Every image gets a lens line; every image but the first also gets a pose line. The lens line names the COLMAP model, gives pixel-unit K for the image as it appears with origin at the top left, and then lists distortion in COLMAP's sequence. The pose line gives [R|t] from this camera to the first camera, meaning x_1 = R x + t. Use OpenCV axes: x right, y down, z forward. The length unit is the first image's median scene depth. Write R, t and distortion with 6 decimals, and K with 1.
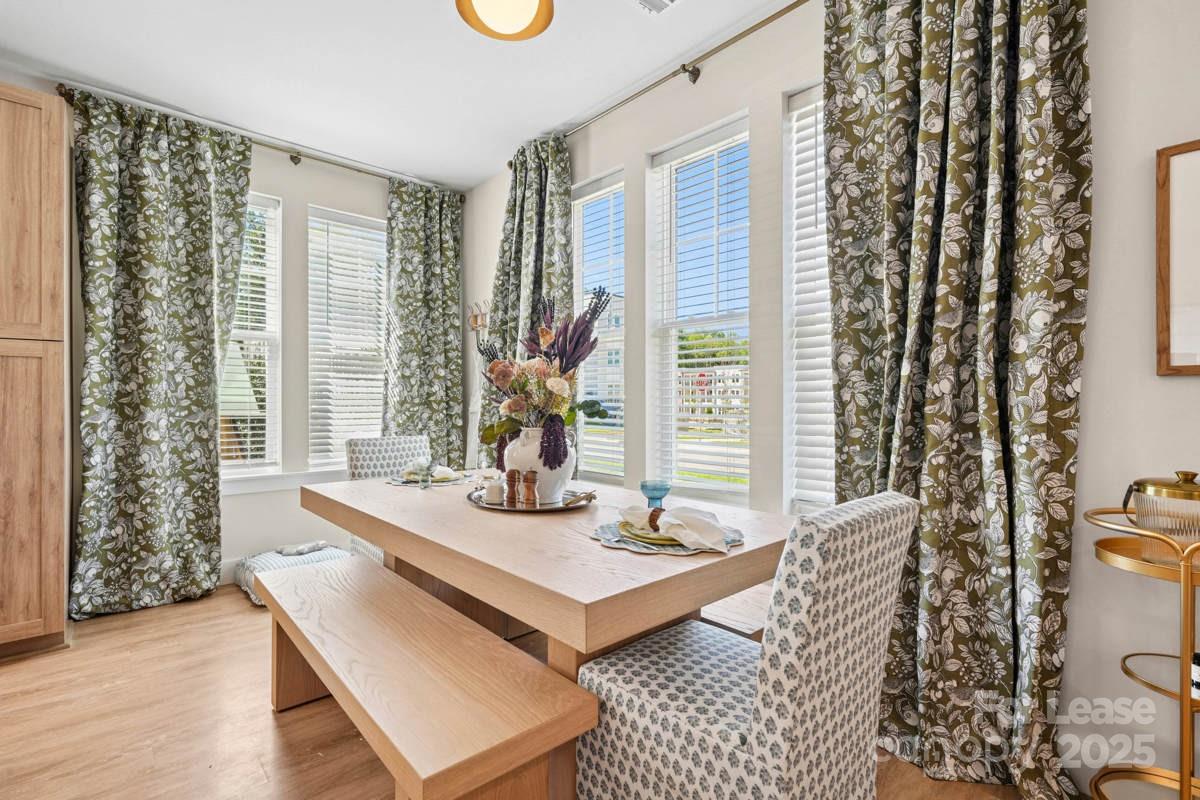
lens RADIAL K [[552.9, 0, 600.6], [0, 552.9, 398.1], [0, 0, 1]] dist [0.000027, 0.000063]
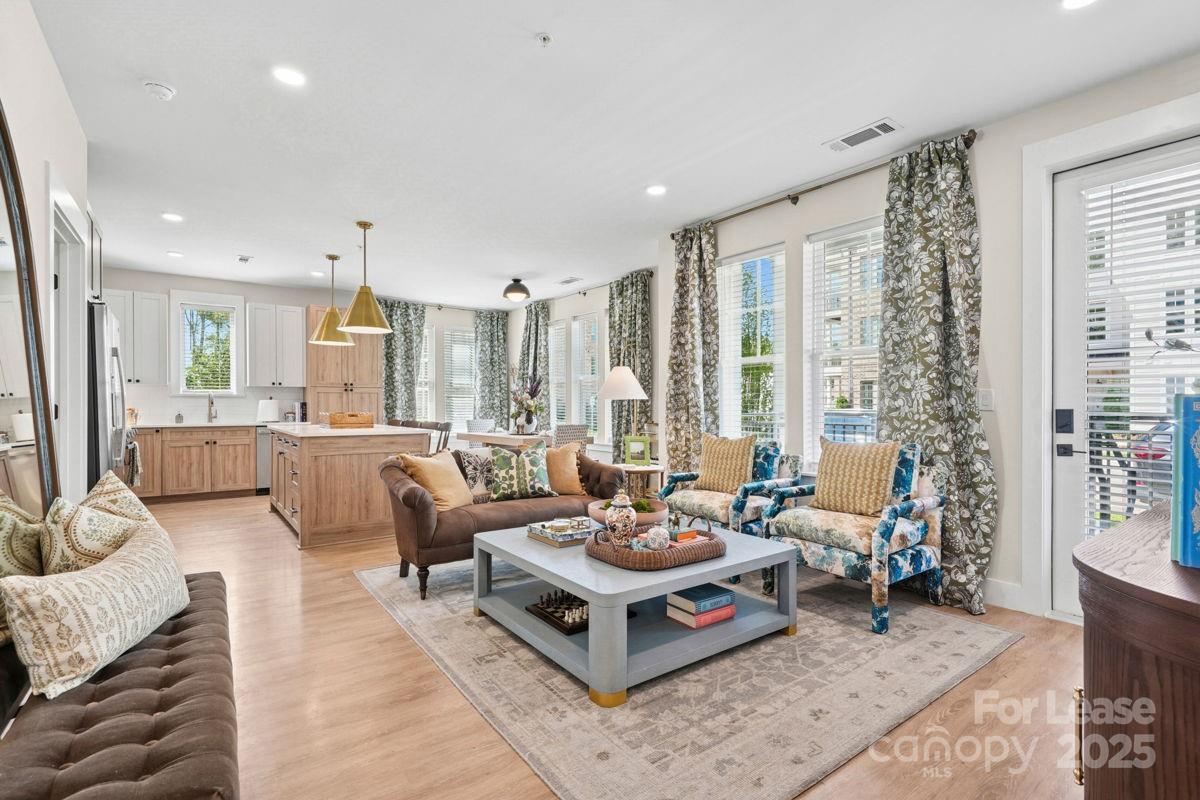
lens RADIAL K [[552.9, 0, 598.3], [0, 552.9, 405.5], [0, 0, 1]] dist [0.000027, 0.000063]
pose [[0.995652, -0.001760, -0.093135, 0.411544], [0.001945, 0.999996, 0.001892, -0.003537], [0.093132, -0.002065, 0.995652, -1.508550]]
